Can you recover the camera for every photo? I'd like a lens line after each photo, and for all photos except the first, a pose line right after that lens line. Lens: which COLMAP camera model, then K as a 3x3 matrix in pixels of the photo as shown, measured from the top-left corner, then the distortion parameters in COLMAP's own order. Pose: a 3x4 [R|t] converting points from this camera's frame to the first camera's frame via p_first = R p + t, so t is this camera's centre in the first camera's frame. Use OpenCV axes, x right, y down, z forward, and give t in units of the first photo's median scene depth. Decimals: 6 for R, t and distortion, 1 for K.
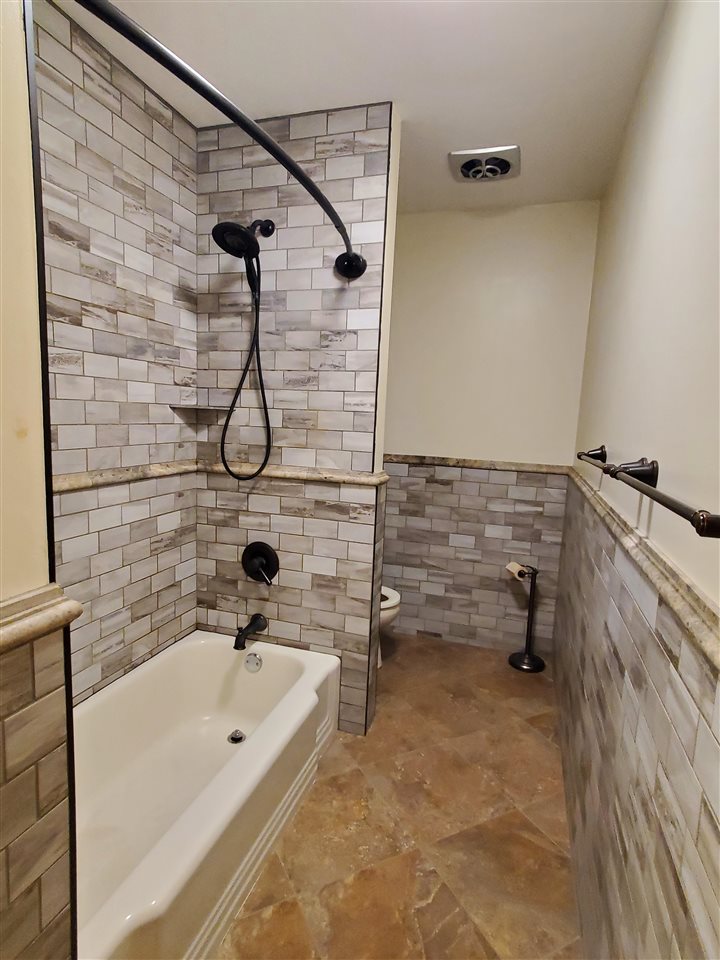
lens RADIAL K [[528.4, 0, 362.2], [0, 528.4, 481.1], [0, 0, 1]] dist [0.001029, 0.001479]
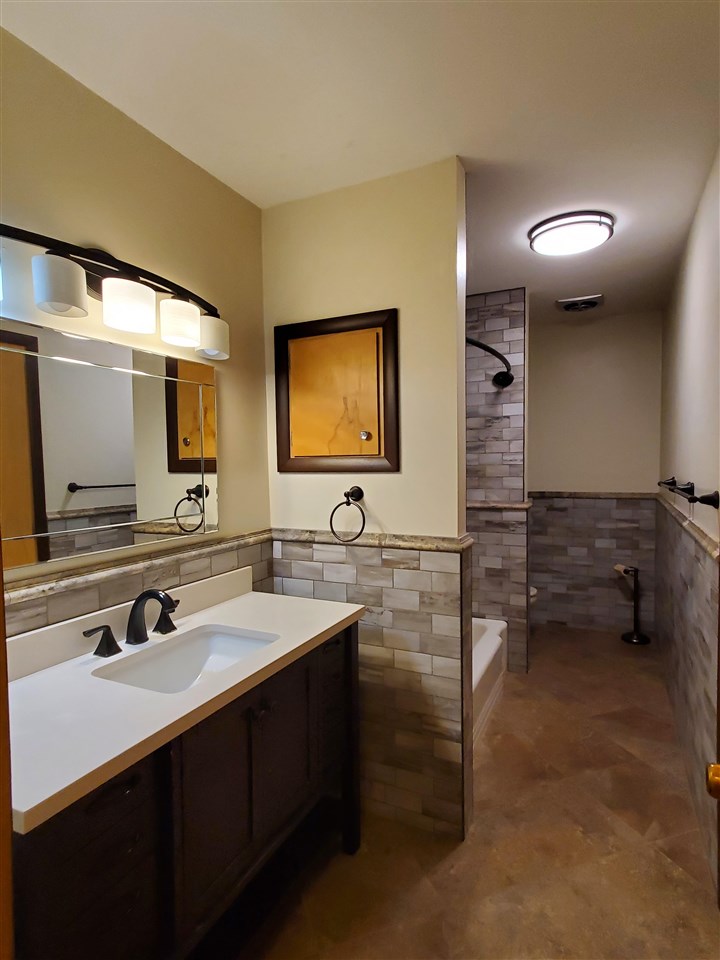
lens RADIAL K [[528.4, 0, 353.9], [0, 528.4, 483.4], [0, 0, 1]] dist [0.001029, 0.001479]
pose [[0.986189, -0.053807, -0.156638, -0.222456], [0.040673, 0.995475, -0.085878, 0.043997], [0.160550, 0.078321, 0.983915, -0.637875]]
